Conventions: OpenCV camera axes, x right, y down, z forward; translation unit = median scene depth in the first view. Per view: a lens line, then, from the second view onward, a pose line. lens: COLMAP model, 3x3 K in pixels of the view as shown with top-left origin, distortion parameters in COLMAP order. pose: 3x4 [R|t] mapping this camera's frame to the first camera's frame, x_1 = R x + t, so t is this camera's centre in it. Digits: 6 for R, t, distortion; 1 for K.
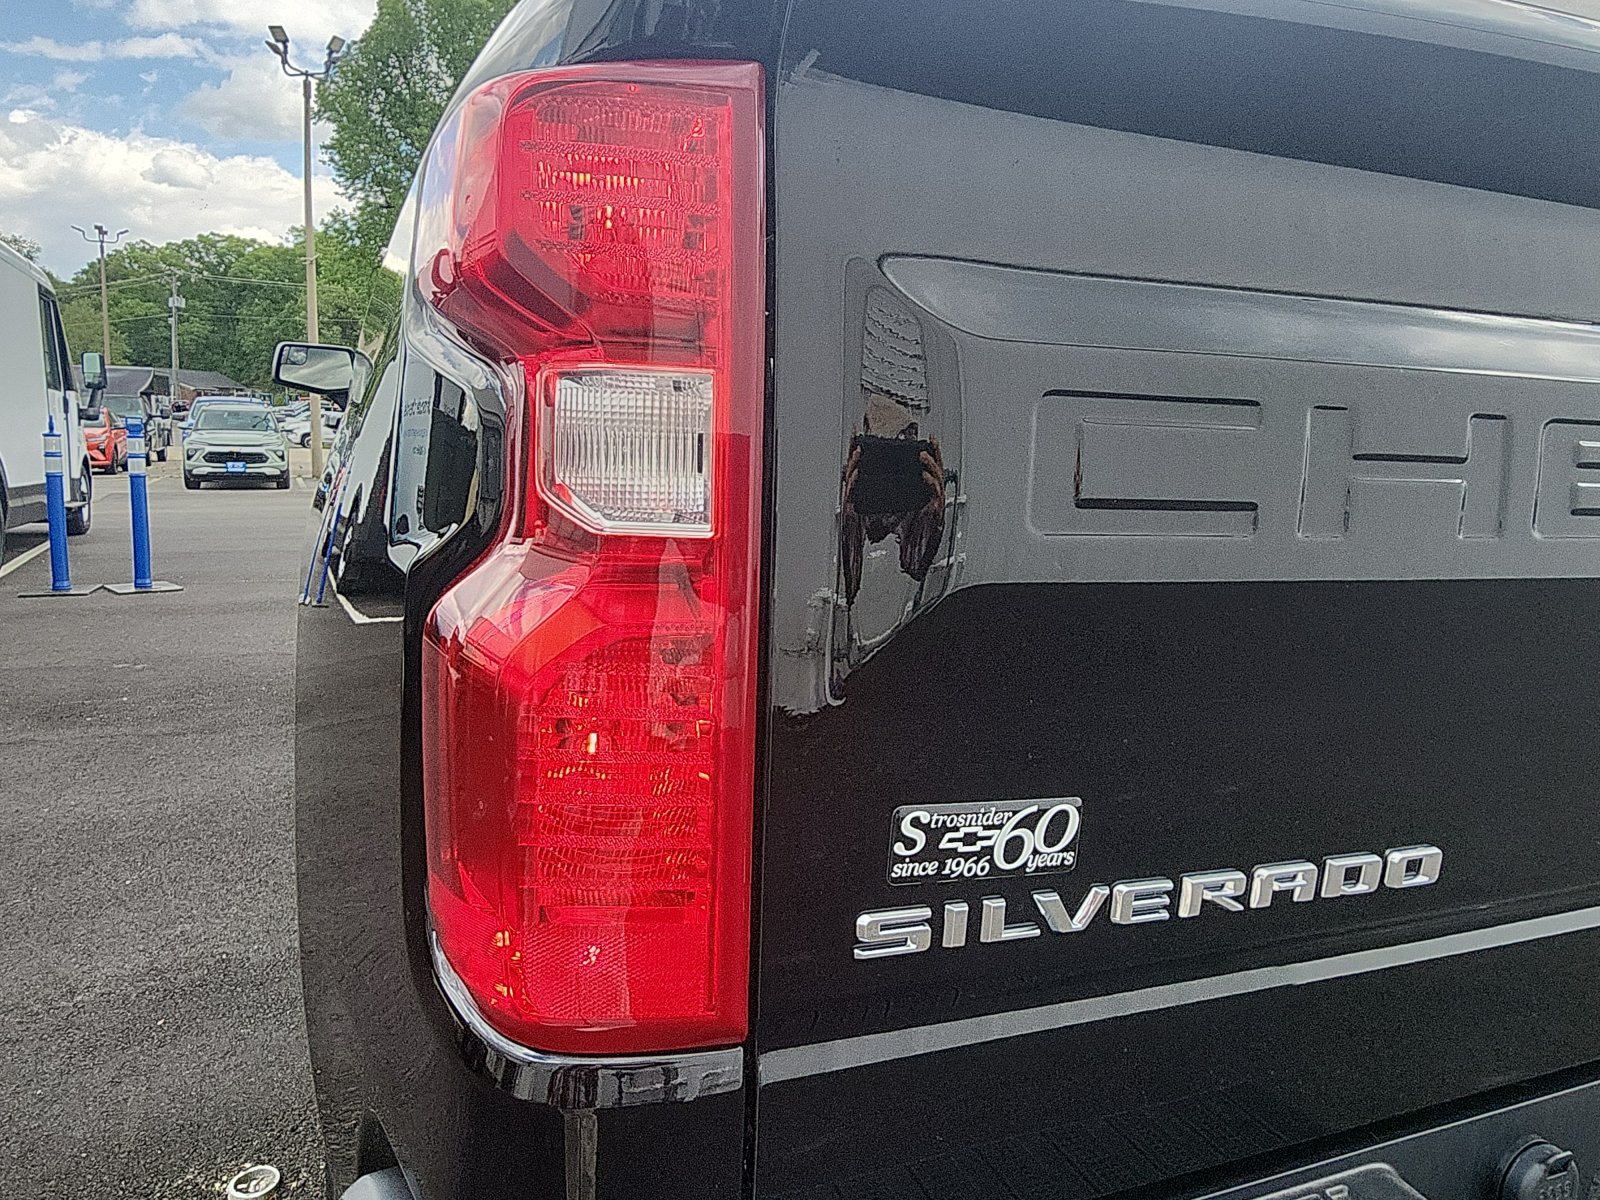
lens RADIAL K [[1058.3, 0, 824.4], [0, 1058.3, 597.6], [0, 0, 1]] dist [0.001130, 0.000061]
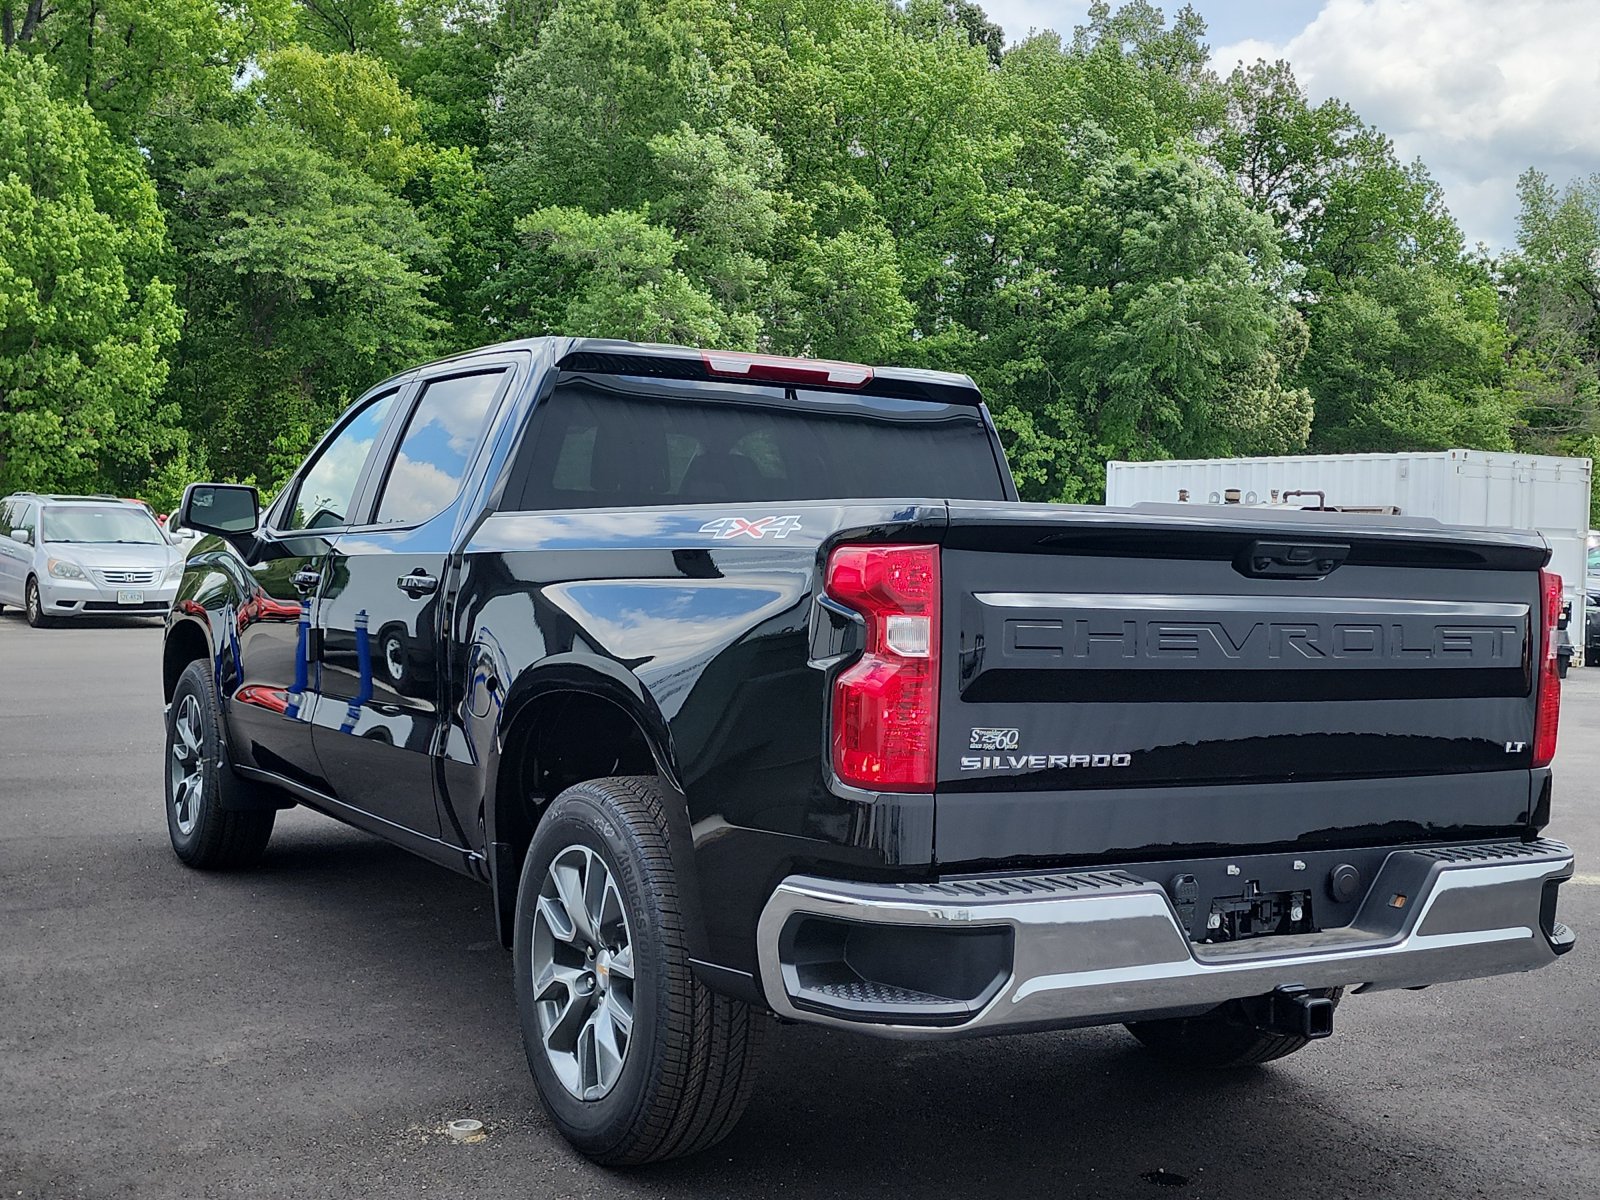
lens RADIAL K [[1779.1, 0, 804.5], [0, 1779.1, 595.0], [0, 0, 1]] dist [0.128603, -0.265711]
pose [[0.990721, -0.005464, 0.135799, -1.281875], [0.020829, 0.993491, -0.111986, 0.395641], [-0.134303, 0.113776, 0.984387, -4.851081]]
